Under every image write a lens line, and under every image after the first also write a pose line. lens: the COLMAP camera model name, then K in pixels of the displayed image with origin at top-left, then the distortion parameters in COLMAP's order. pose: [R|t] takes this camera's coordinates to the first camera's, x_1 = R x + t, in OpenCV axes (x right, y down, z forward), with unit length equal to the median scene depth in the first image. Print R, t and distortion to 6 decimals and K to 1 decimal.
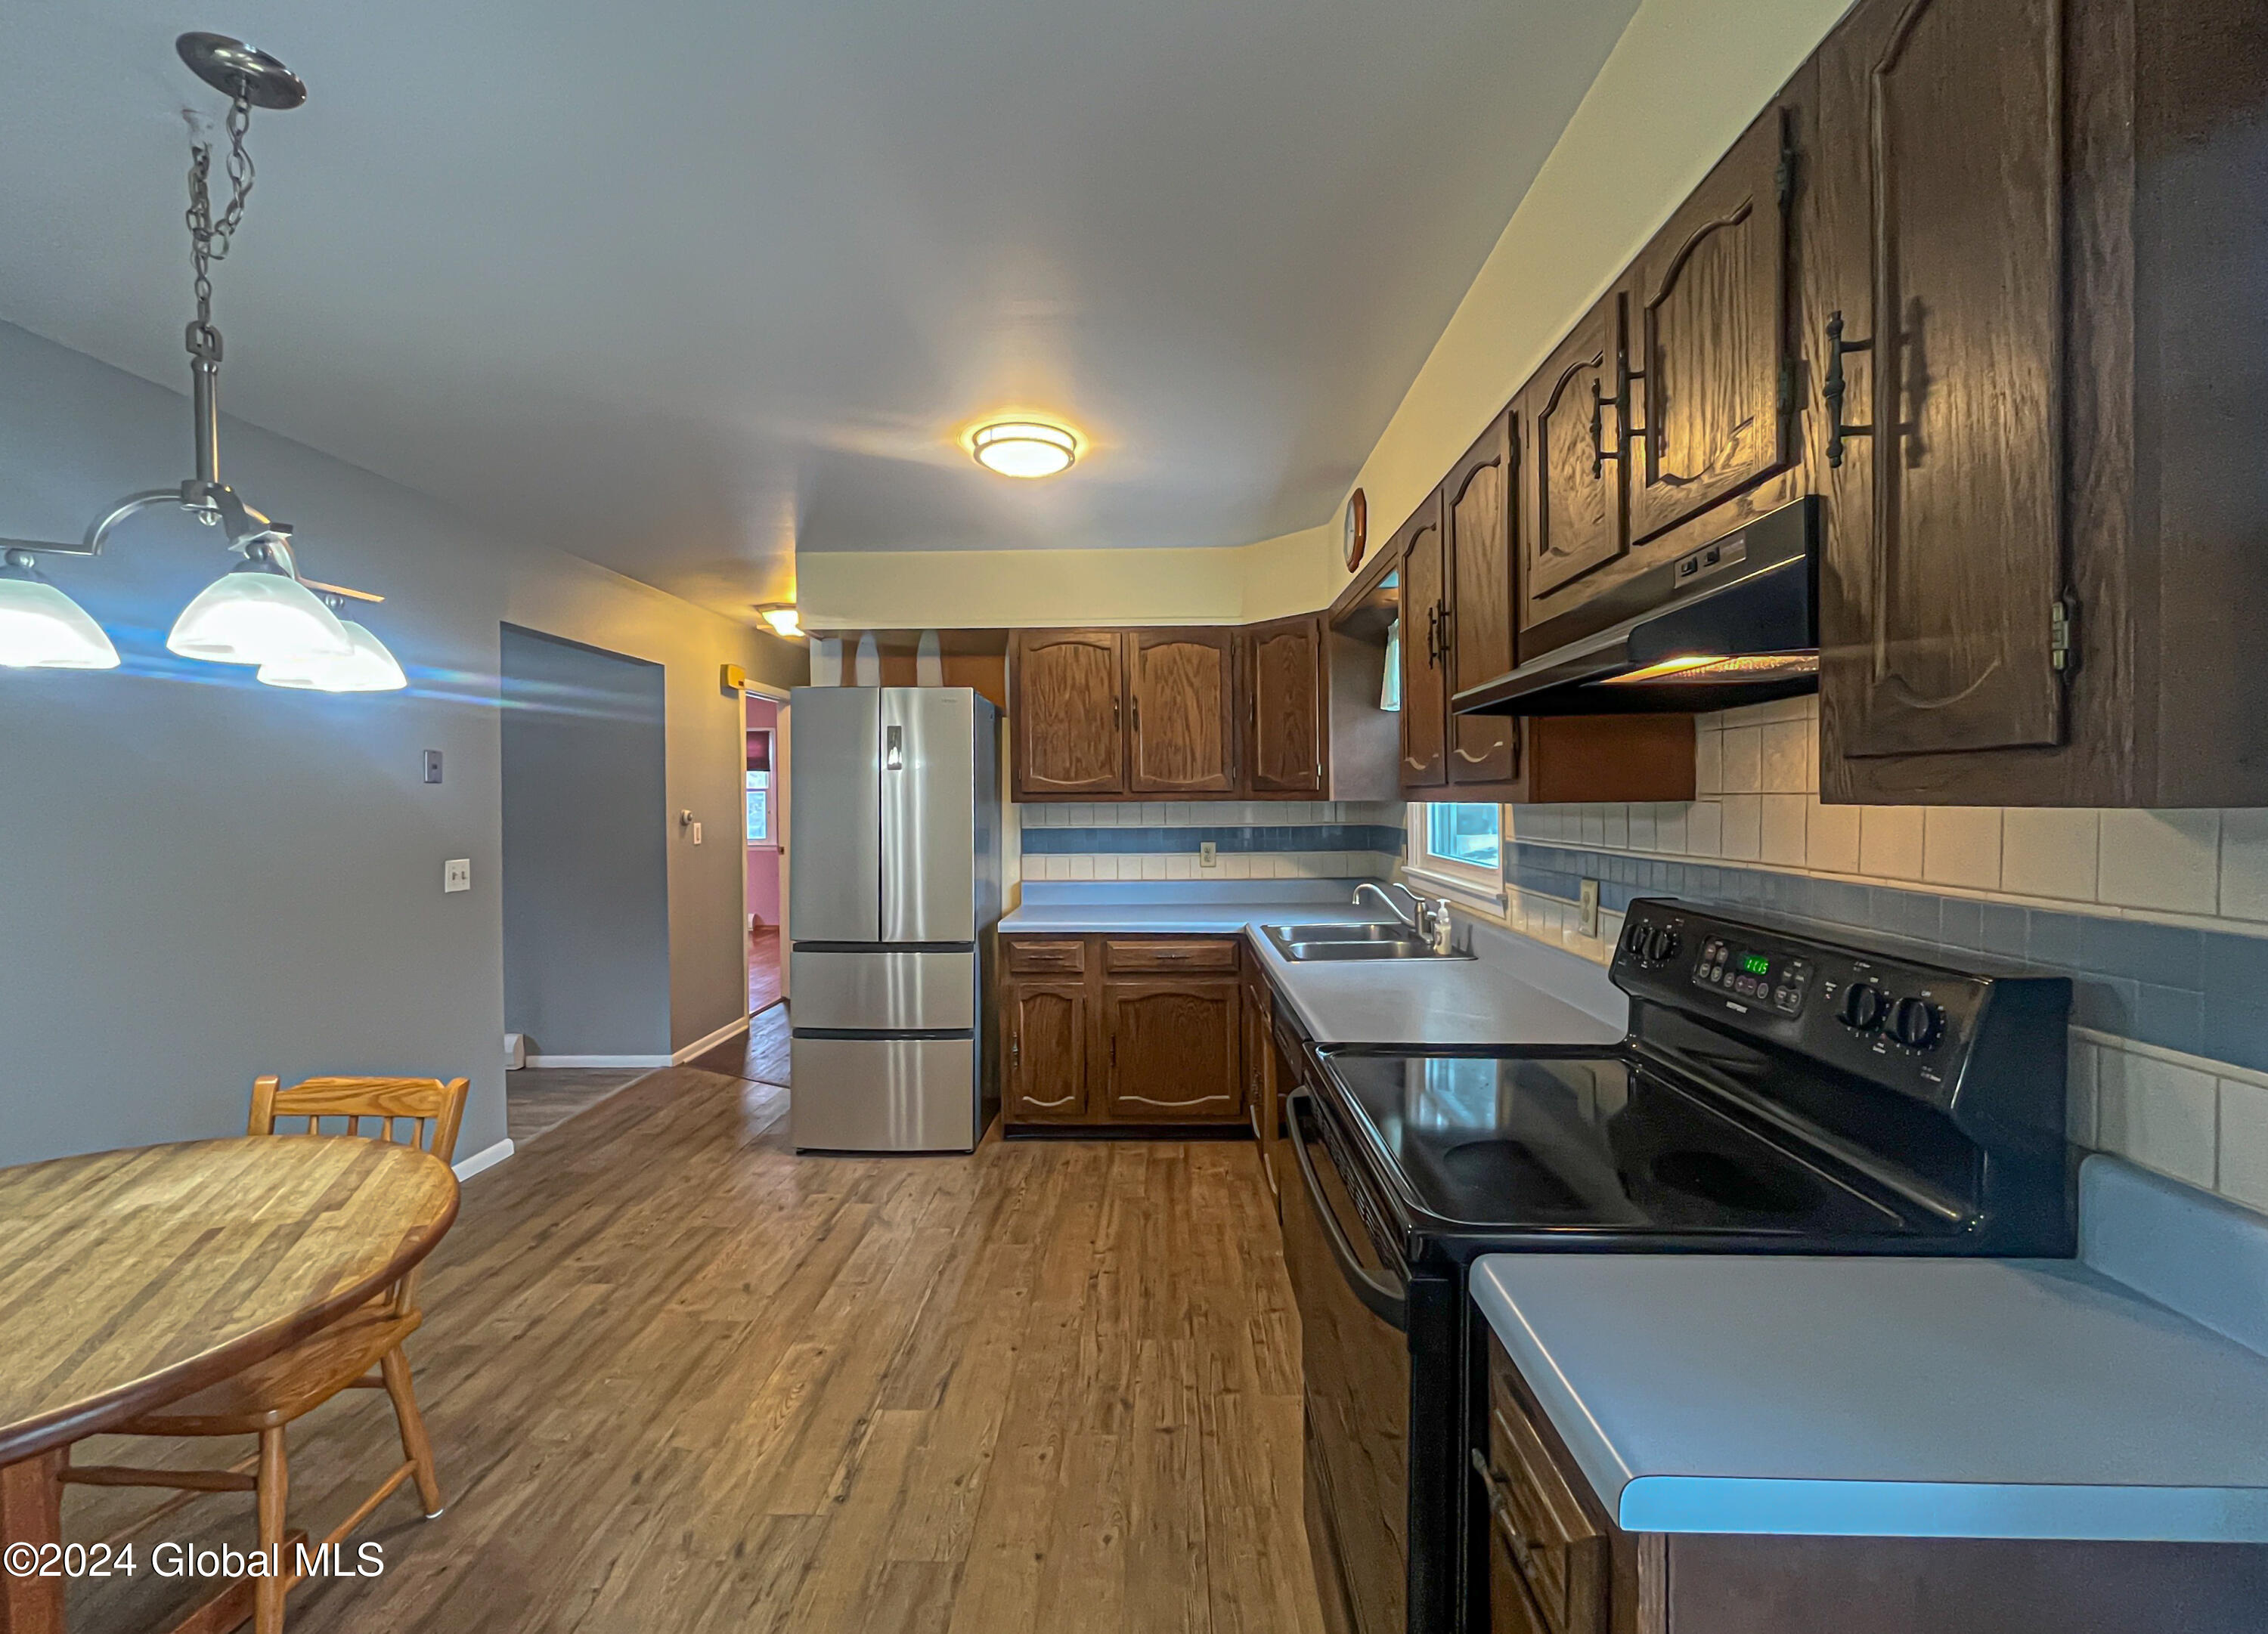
lens RADIAL K [[960.1, 0, 1131.9], [0, 960.1, 811.0], [0, 0, 1]] dist [-0.000505, 0.000378]
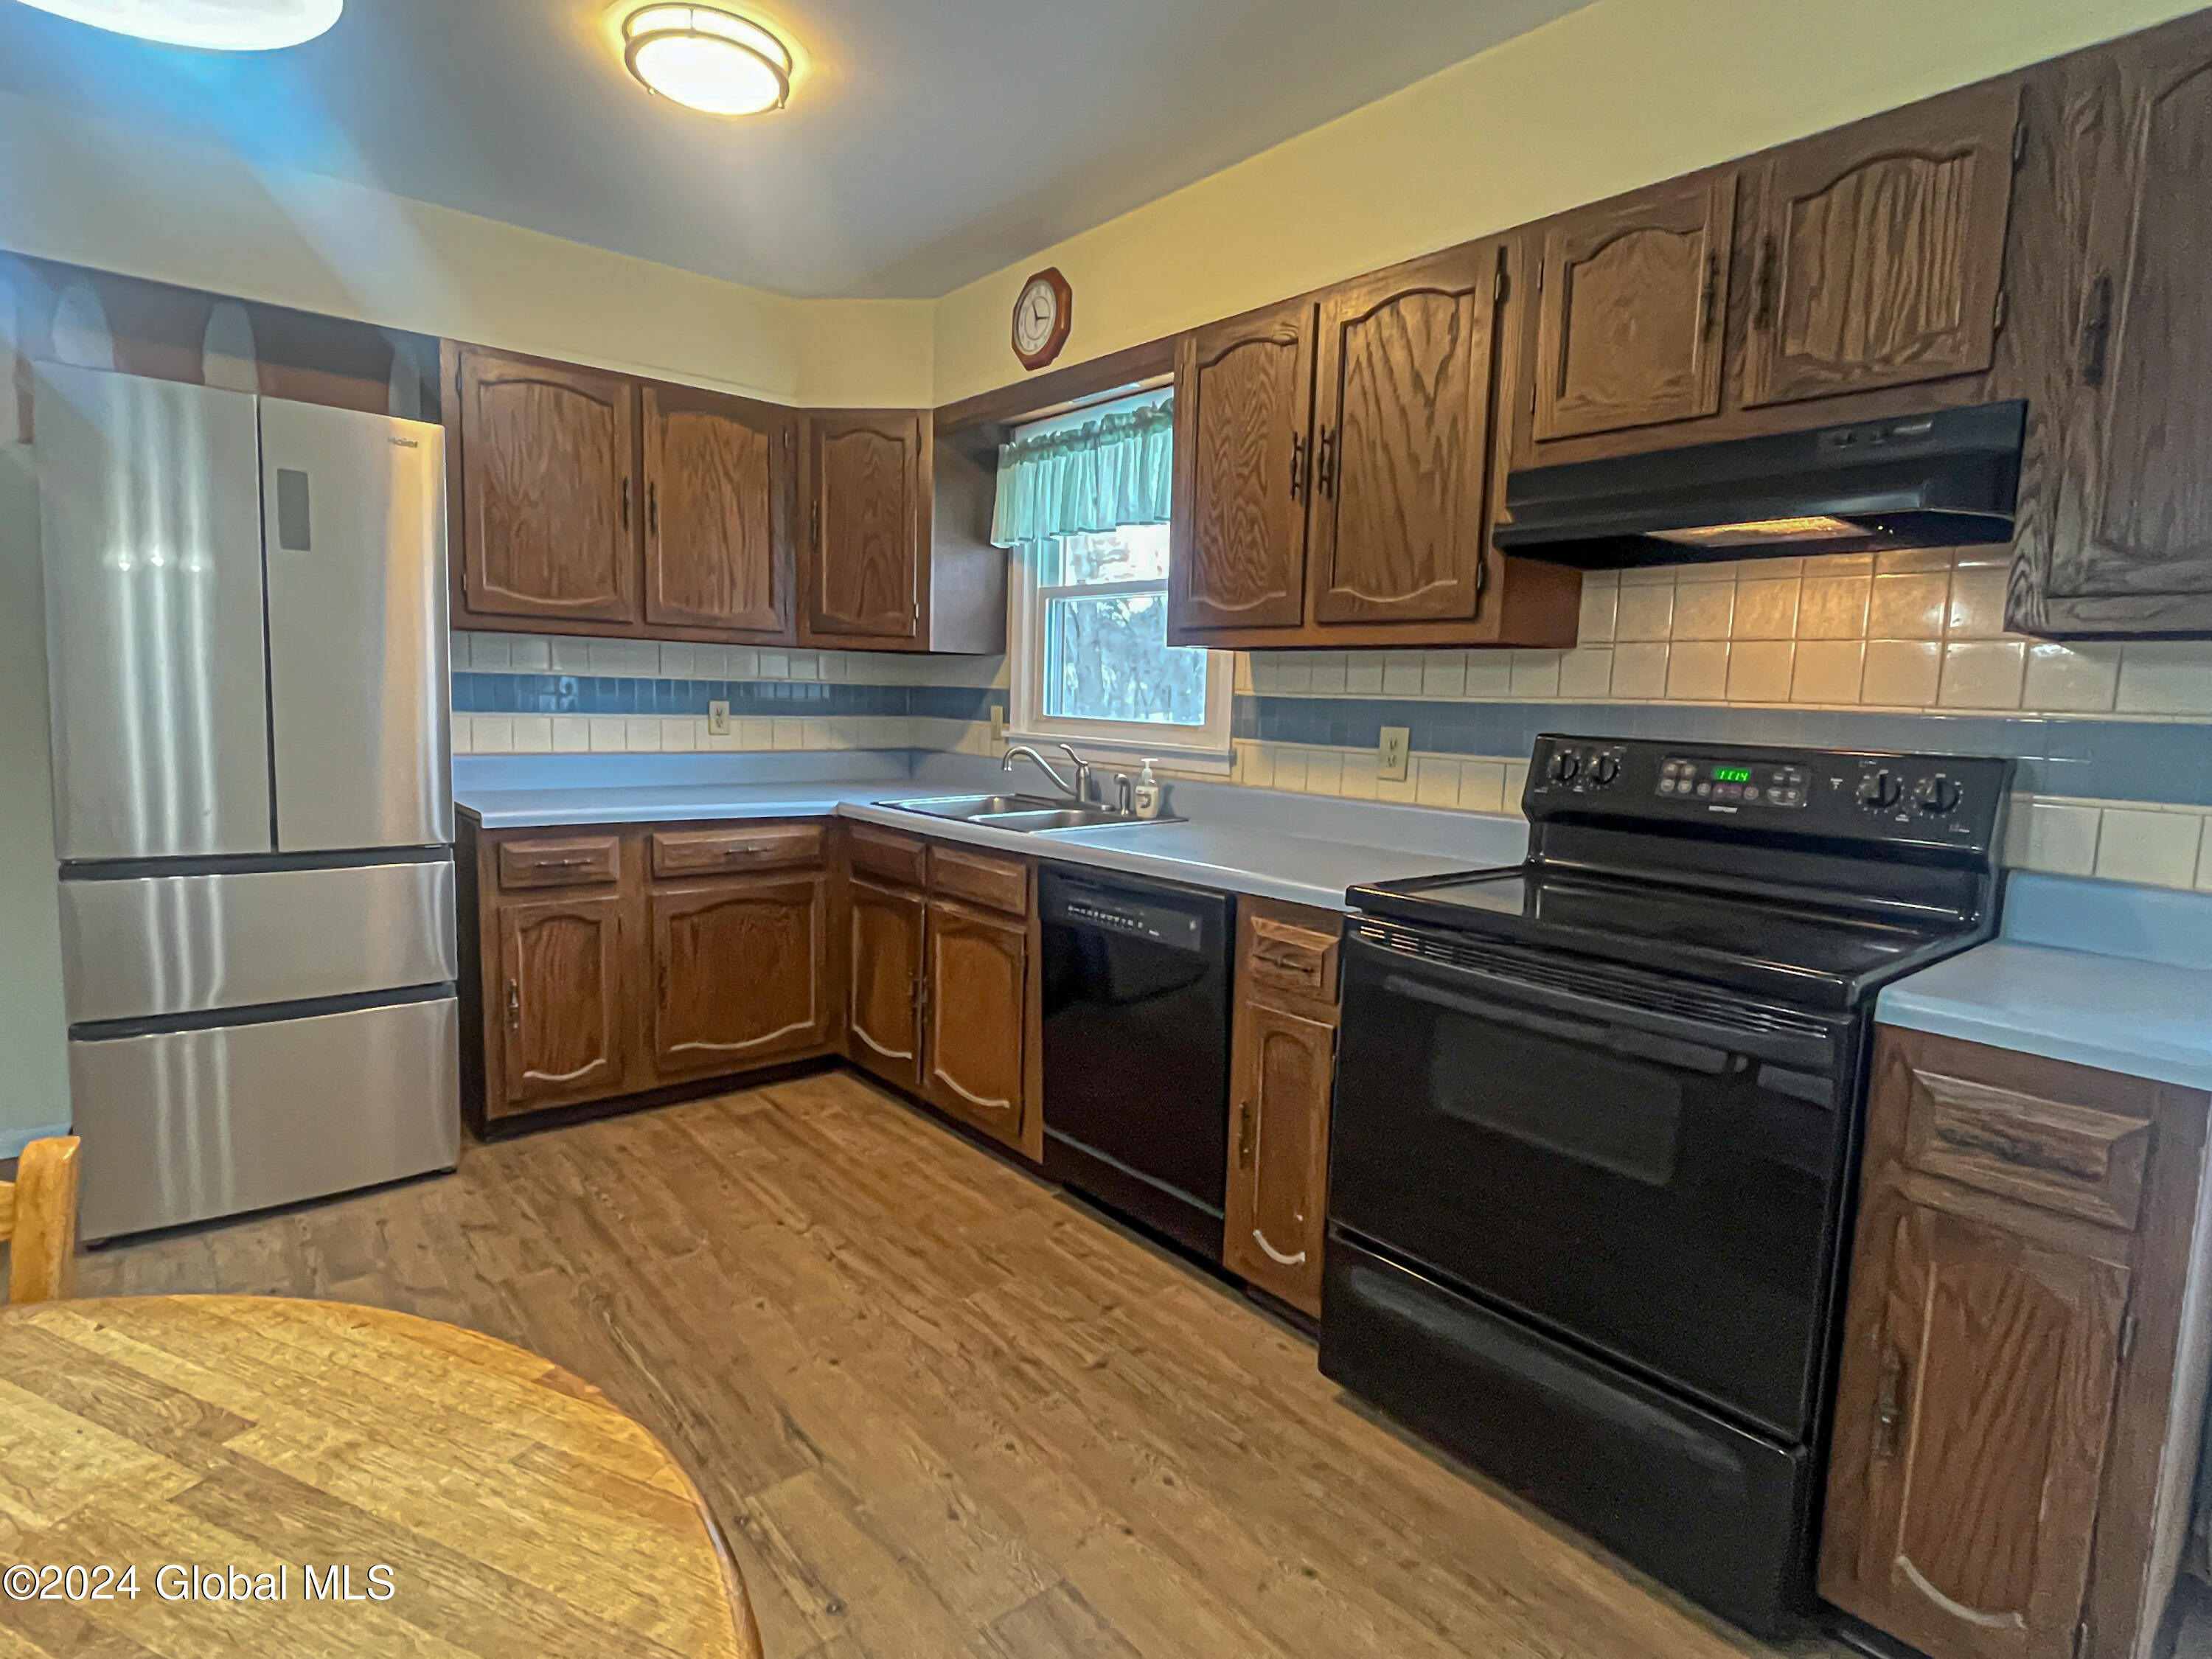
lens RADIAL K [[1149.3, 0, 1106.0], [0, 1149.3, 824.8], [0, 0, 1]] dist [-0.002034, -0.001842]
pose [[0.739923, -0.043790, 0.671265, -0.358341], [-0.029524, 0.994804, 0.097439, 0.038917], [-0.672044, -0.091915, 0.734785, 0.166649]]
